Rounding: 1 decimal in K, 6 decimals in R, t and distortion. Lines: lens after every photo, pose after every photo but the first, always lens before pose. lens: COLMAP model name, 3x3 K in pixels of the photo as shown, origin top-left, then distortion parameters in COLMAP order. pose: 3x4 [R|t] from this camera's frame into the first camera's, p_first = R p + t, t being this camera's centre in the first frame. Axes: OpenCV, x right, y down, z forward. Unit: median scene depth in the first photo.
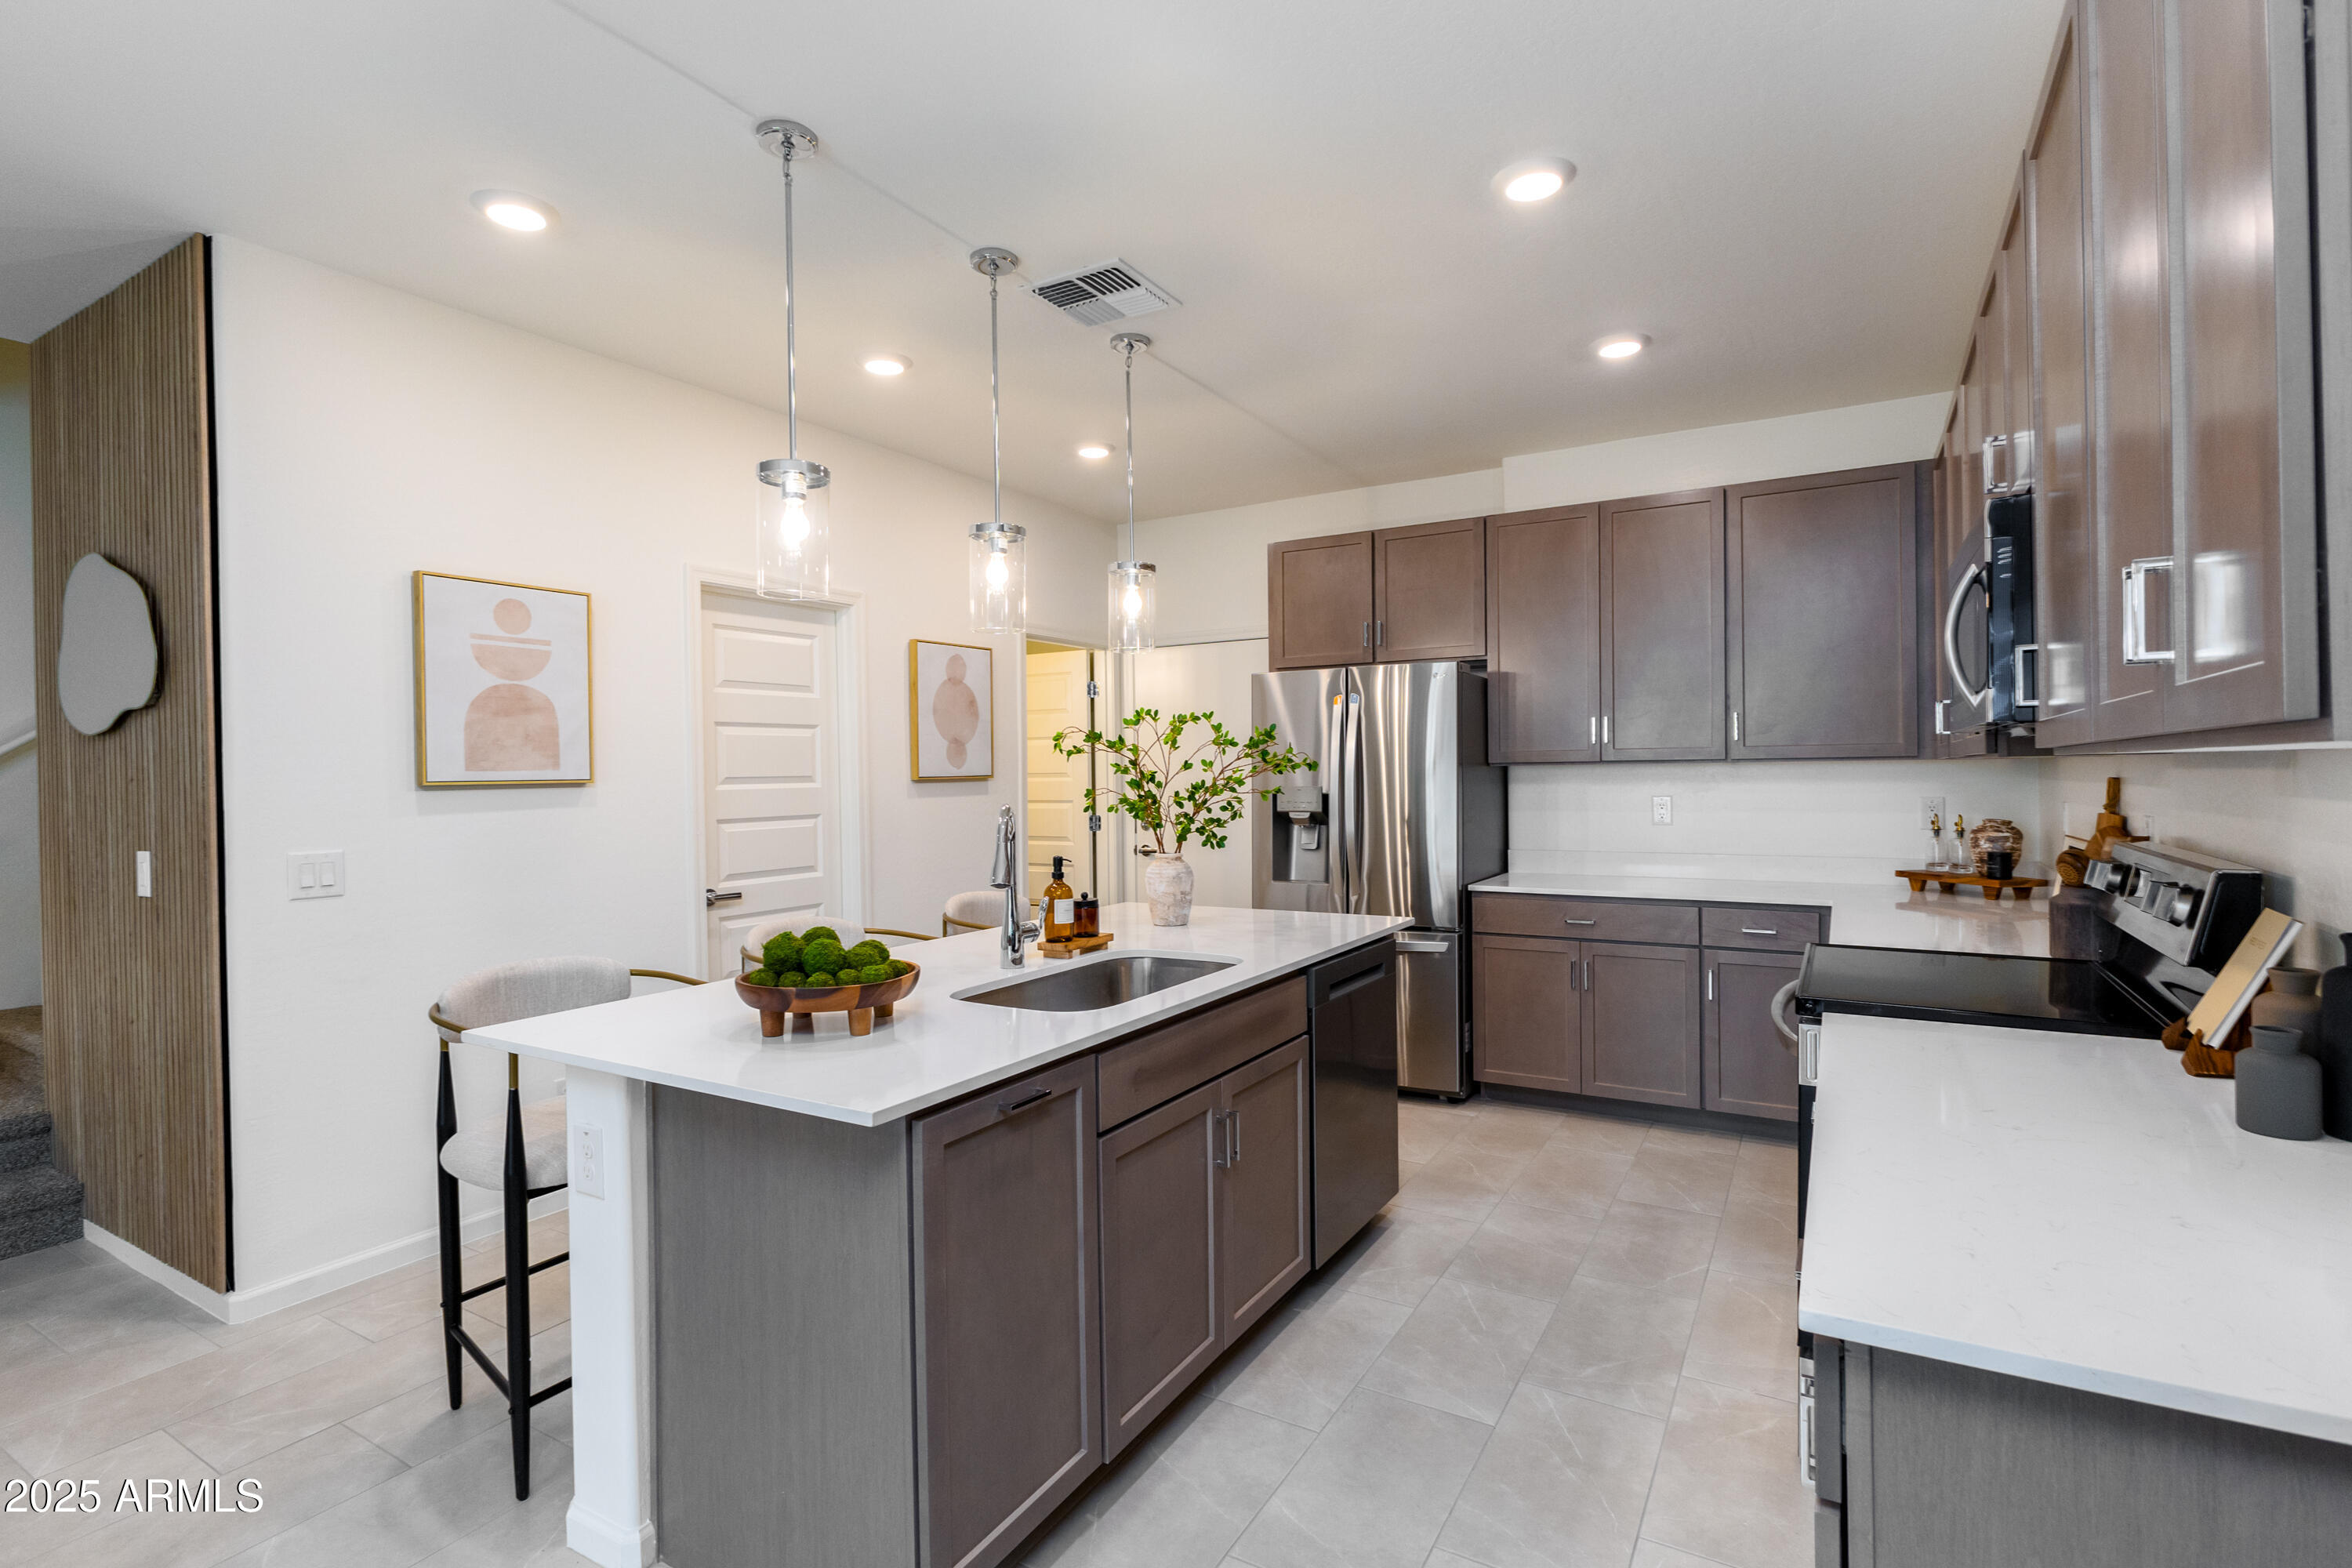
lens RADIAL K [[1116.6, 0, 1176.0], [0, 1116.6, 784.0], [0, 0, 1]] dist [0.000453, 0.000211]
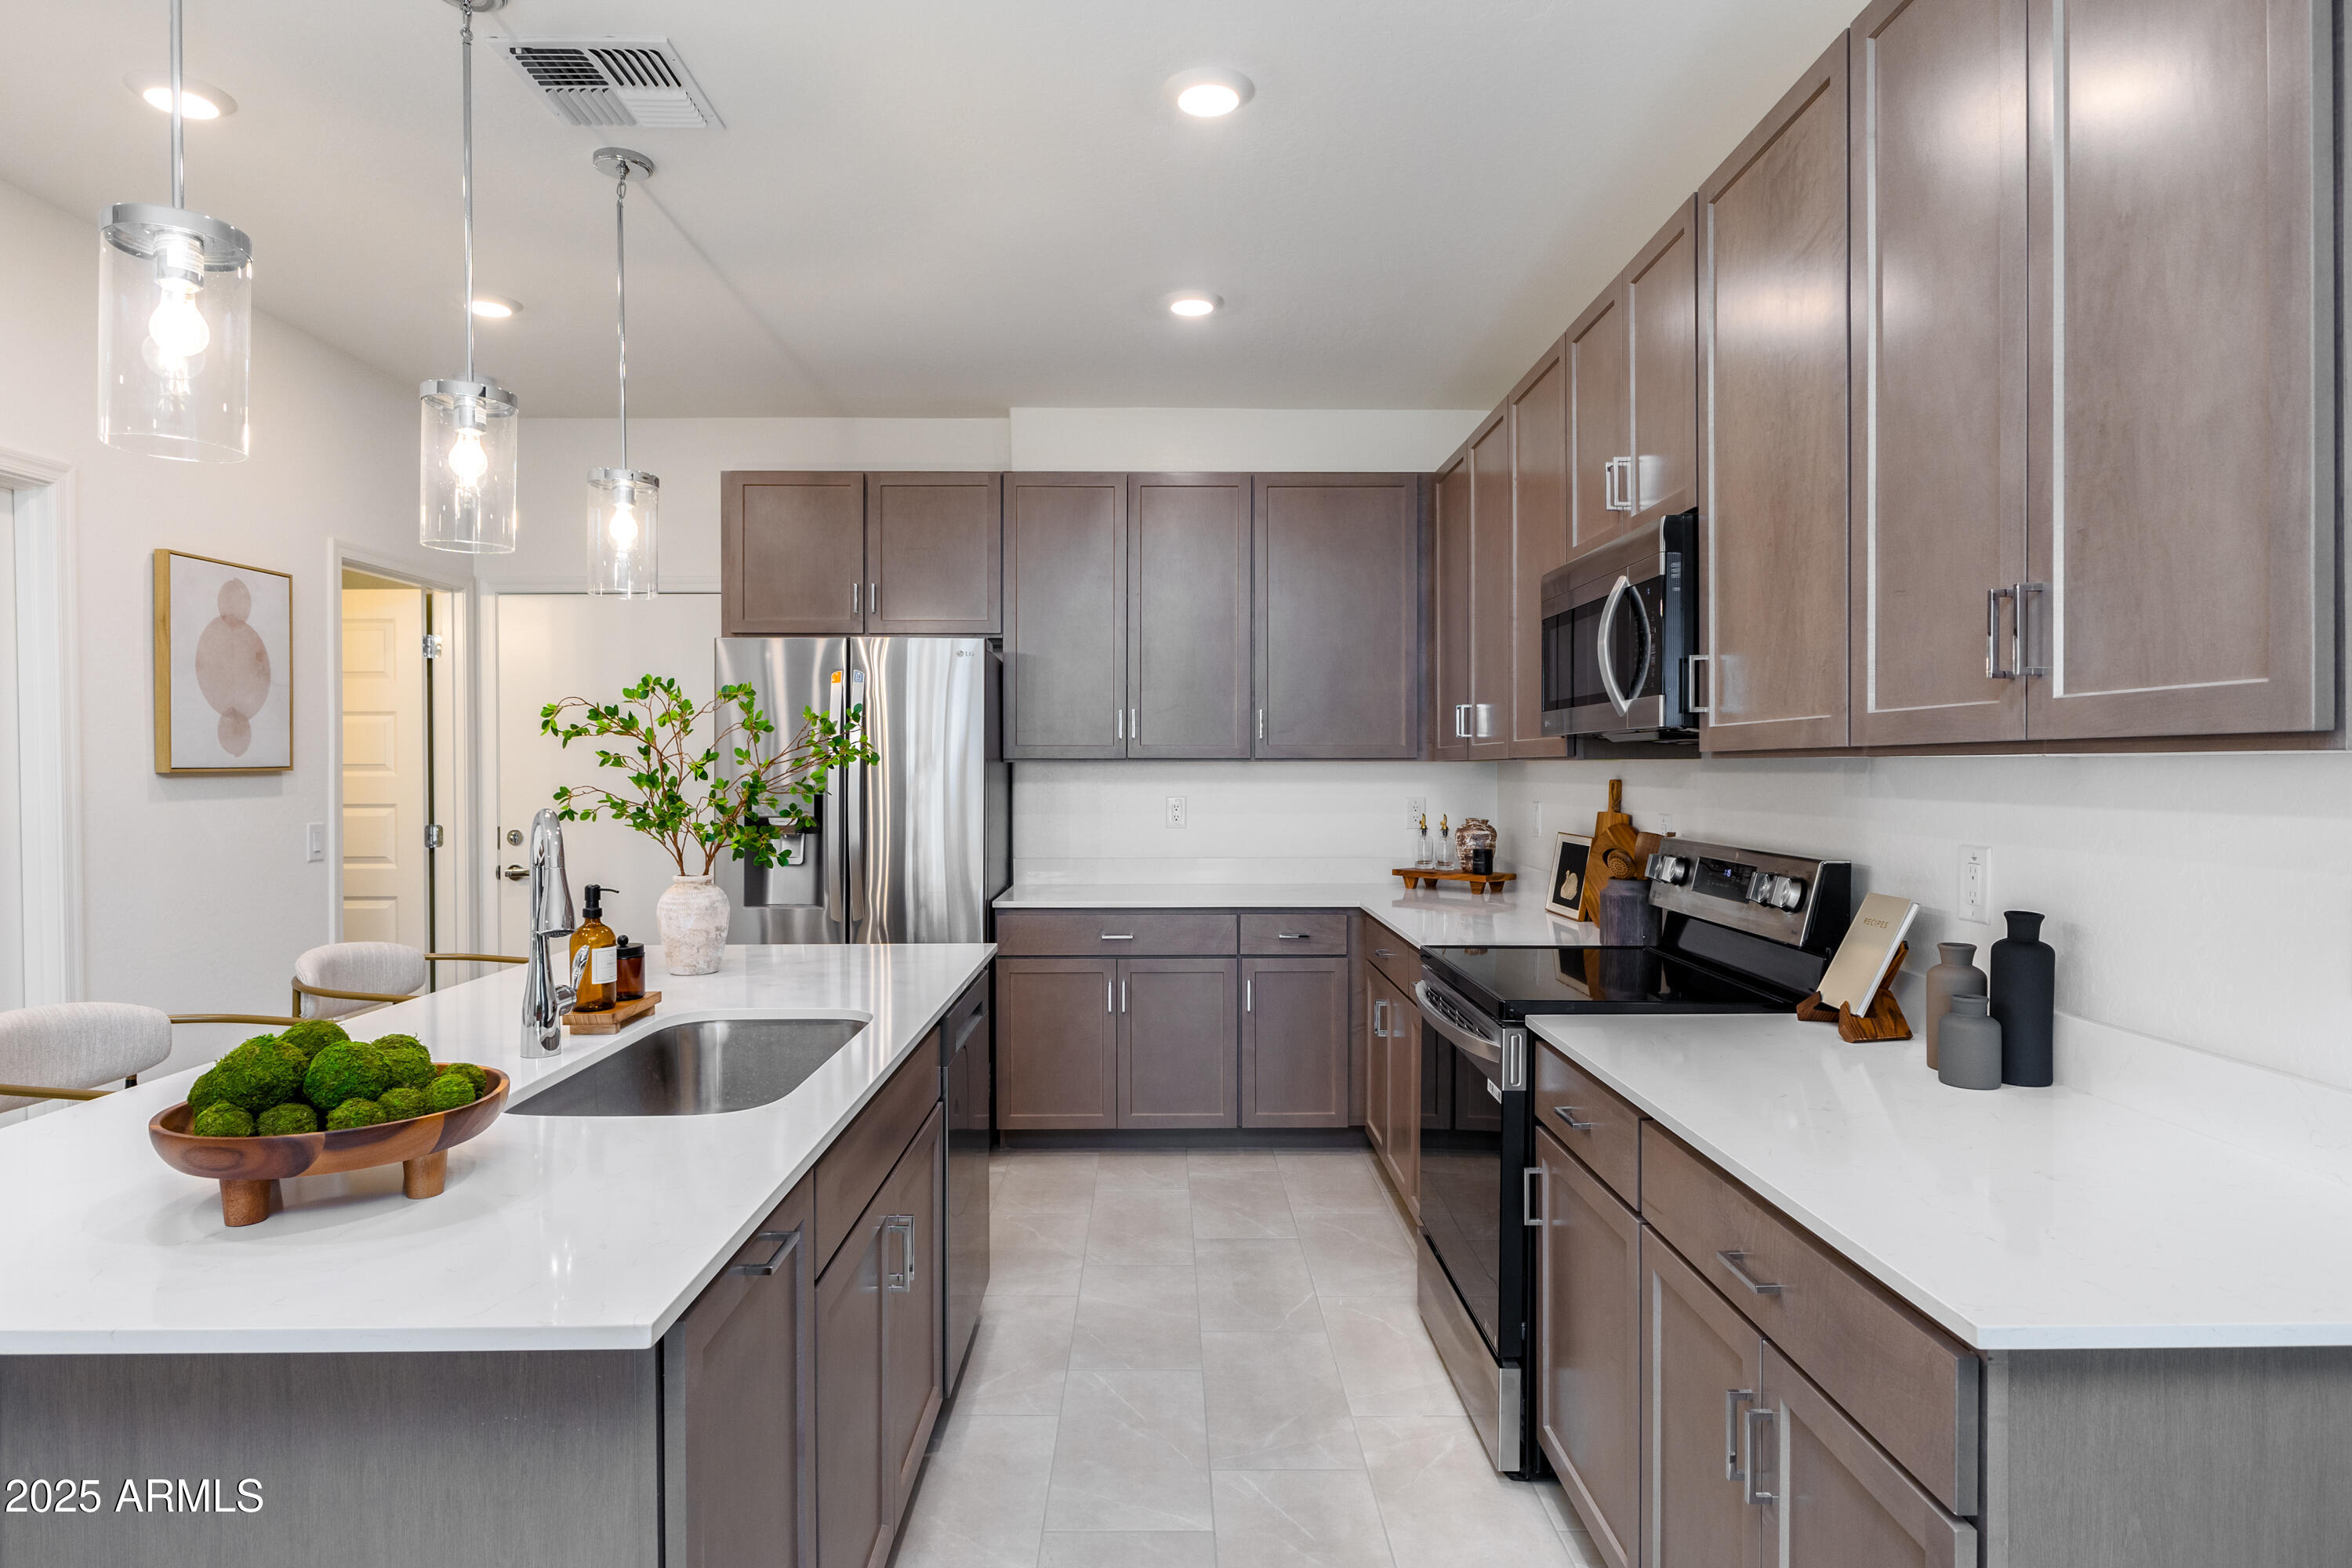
lens RADIAL K [[1287.7, 0, 1176.0], [0, 1287.7, 784.0], [0, 0, 1]] dist [-0.000515, -0.000282]
pose [[0.854678, 0.004406, 0.519139, -0.150570], [-0.004704, 0.999989, -0.000743, 0.001047], [-0.519137, -0.001807, 0.854689, 0.100403]]
